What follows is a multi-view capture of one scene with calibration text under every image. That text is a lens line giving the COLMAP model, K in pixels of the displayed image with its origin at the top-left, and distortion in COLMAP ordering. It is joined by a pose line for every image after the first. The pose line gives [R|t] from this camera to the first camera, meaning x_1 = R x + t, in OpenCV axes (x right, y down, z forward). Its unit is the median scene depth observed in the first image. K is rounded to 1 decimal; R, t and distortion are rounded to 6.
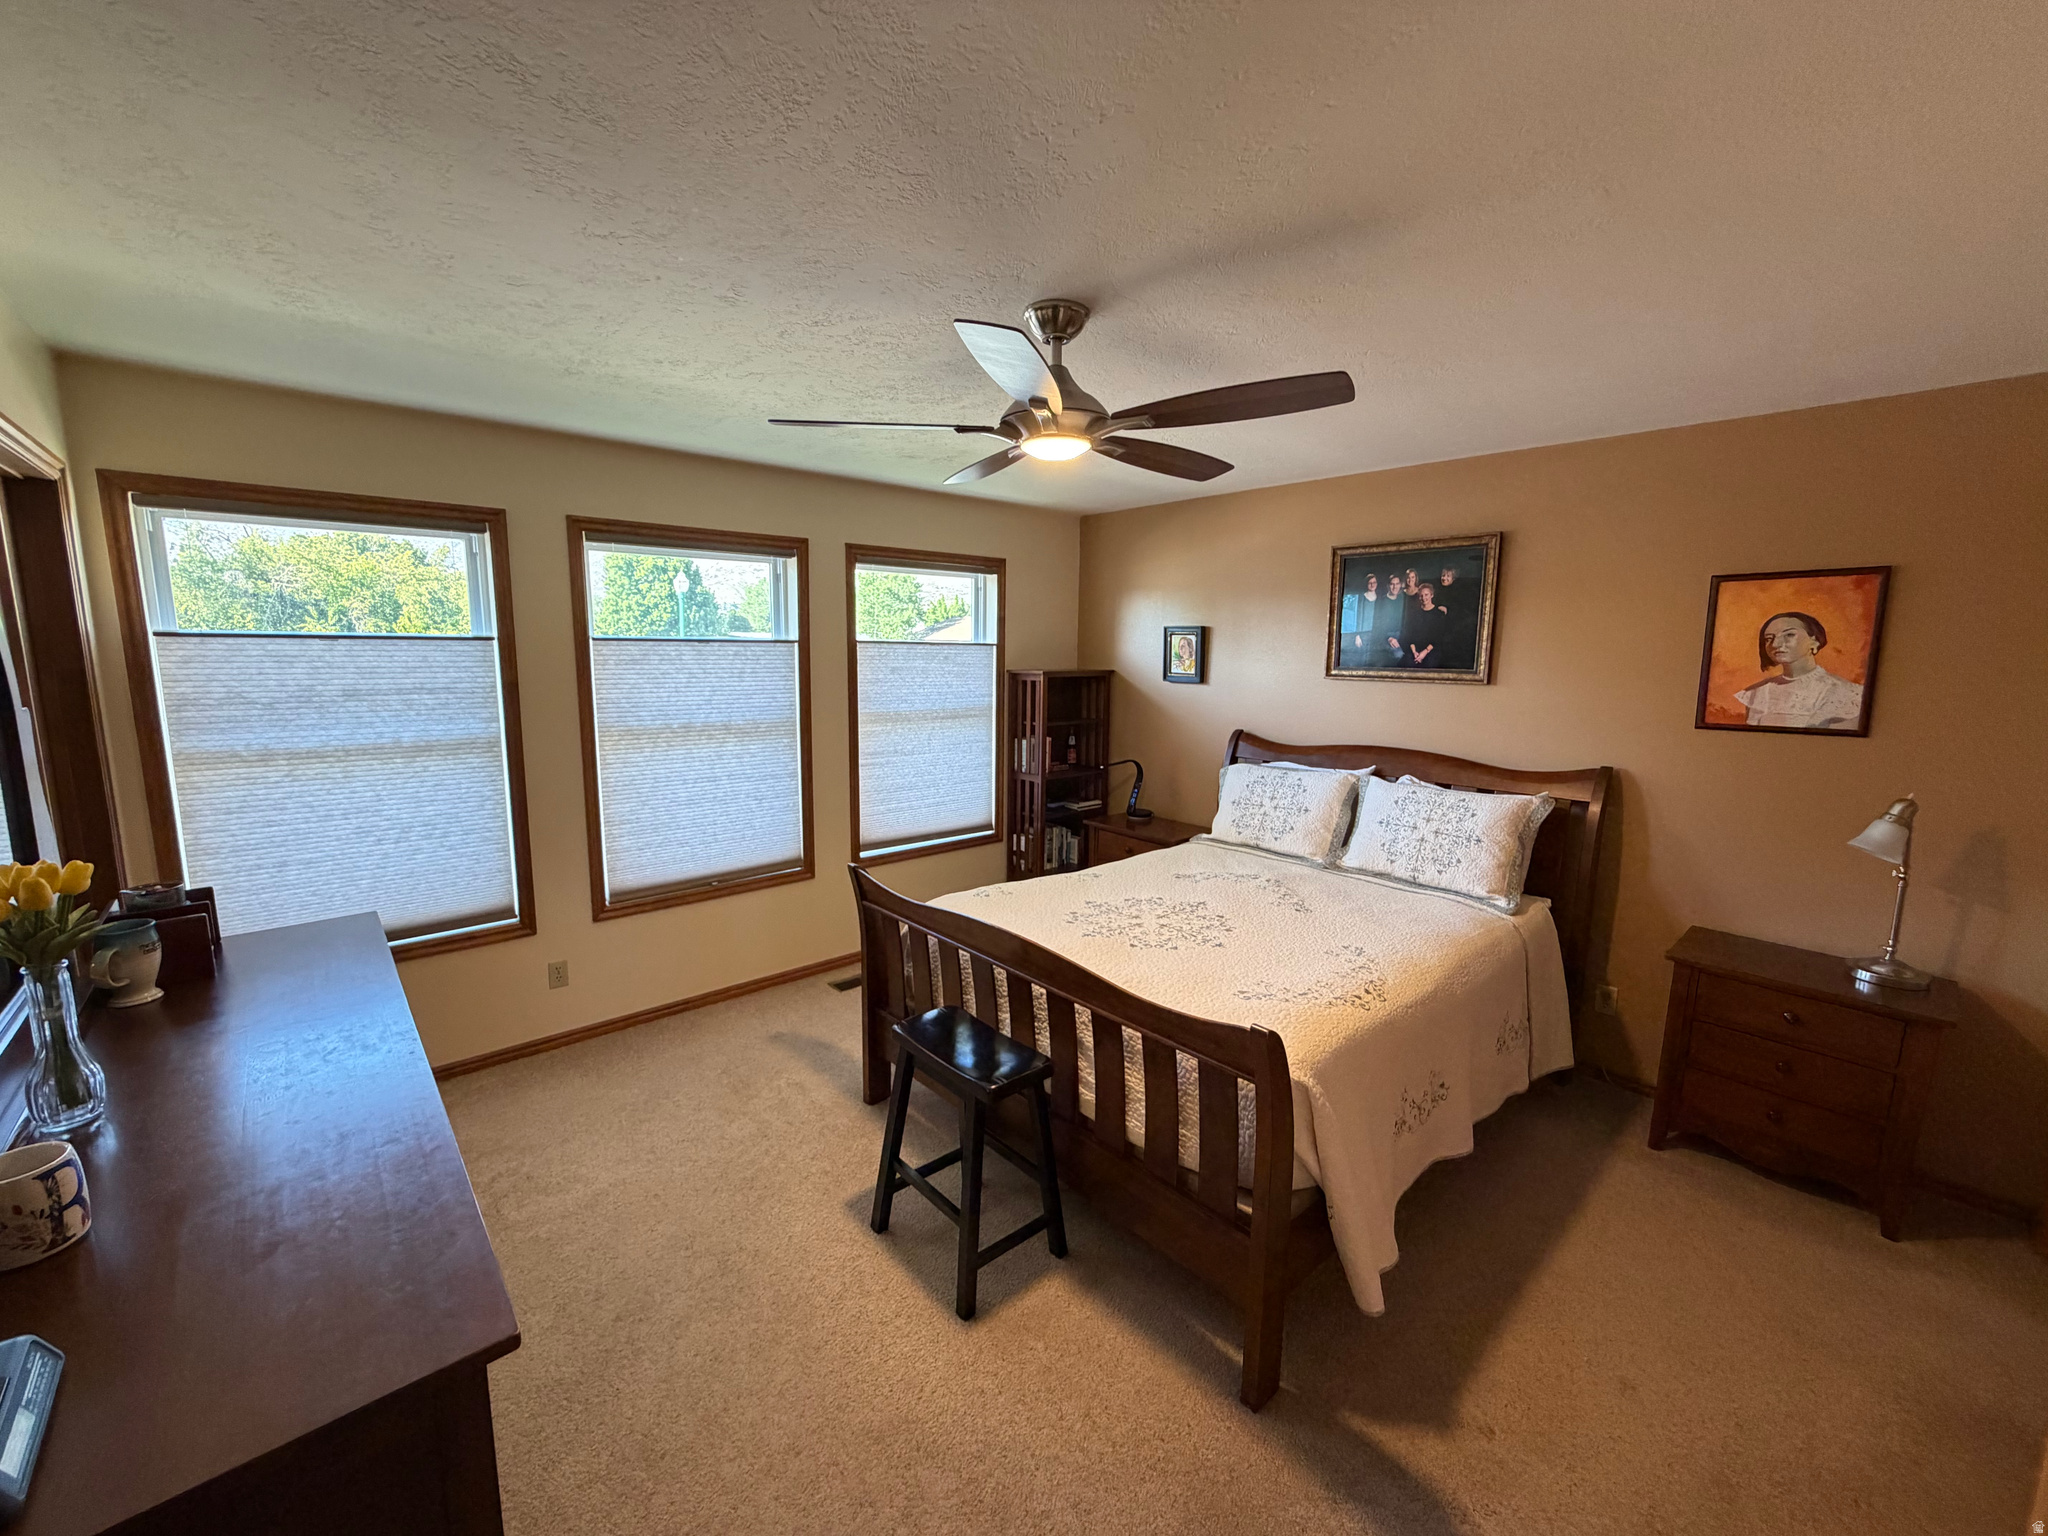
lens RADIAL K [[816.6, 0, 1007.3], [0, 816.6, 762.5], [0, 0, 1]] dist [0.000348, -0.000134]
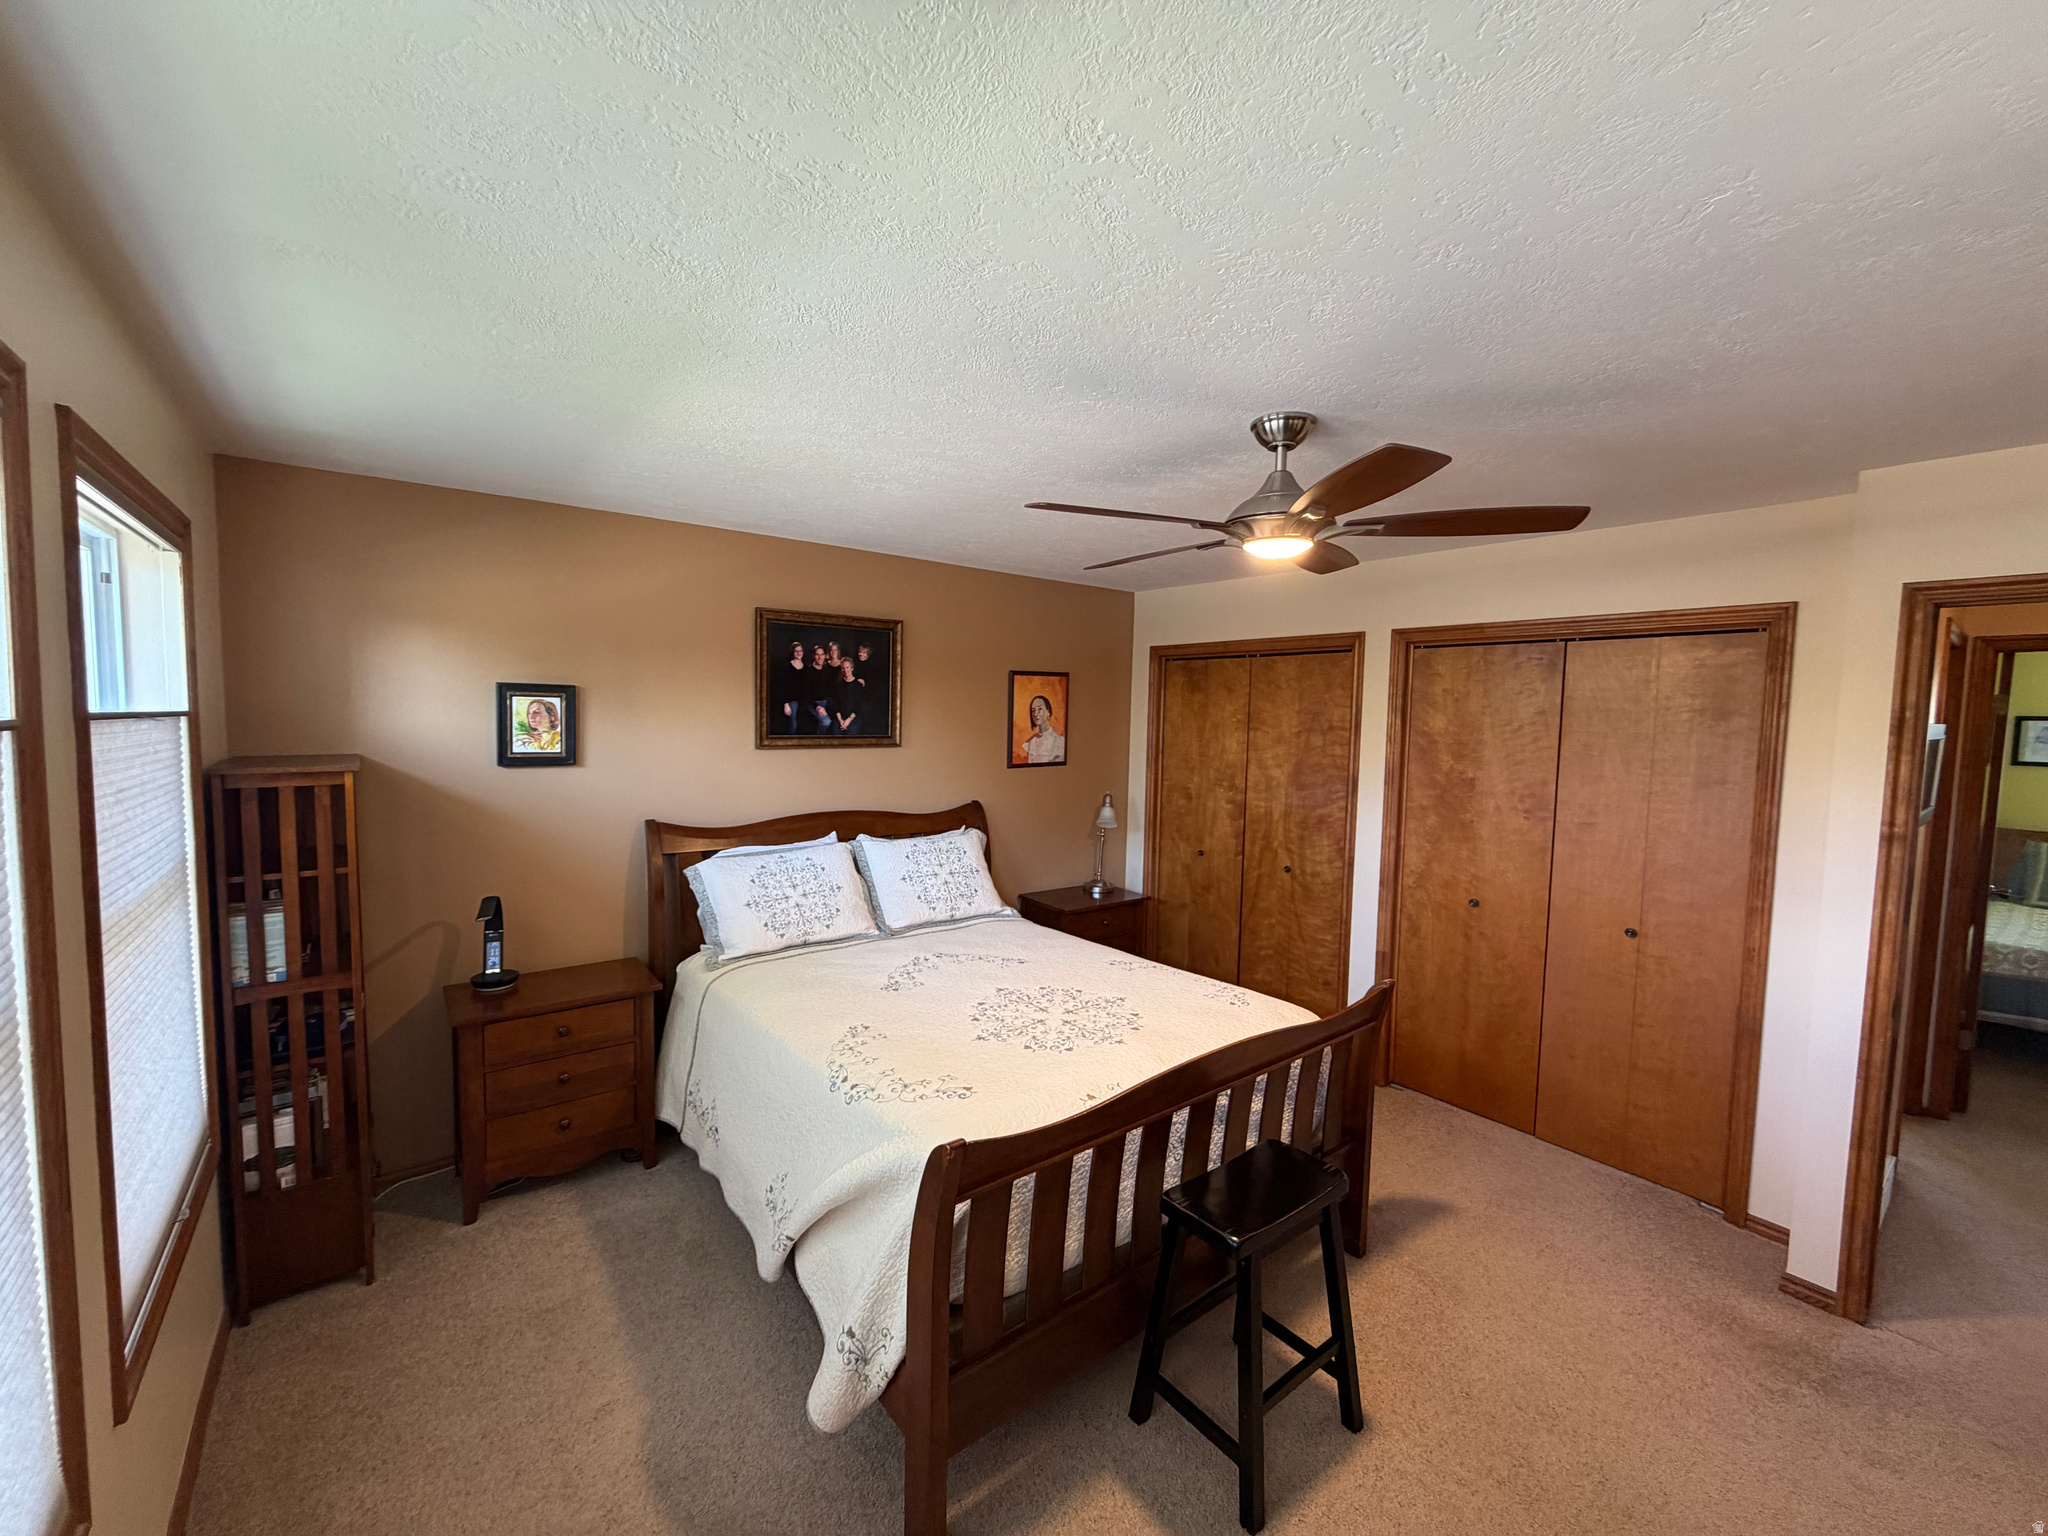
lens RADIAL K [[816.6, 0, 1015.4], [0, 816.6, 770.1], [0, 0, 1]] dist [0.000348, -0.000134]
pose [[0.052884, -0.082371, 0.995198, -0.566383], [0.123890, 0.989434, 0.075311, -0.124738], [-0.990886, 0.119313, 0.062530, 0.729066]]
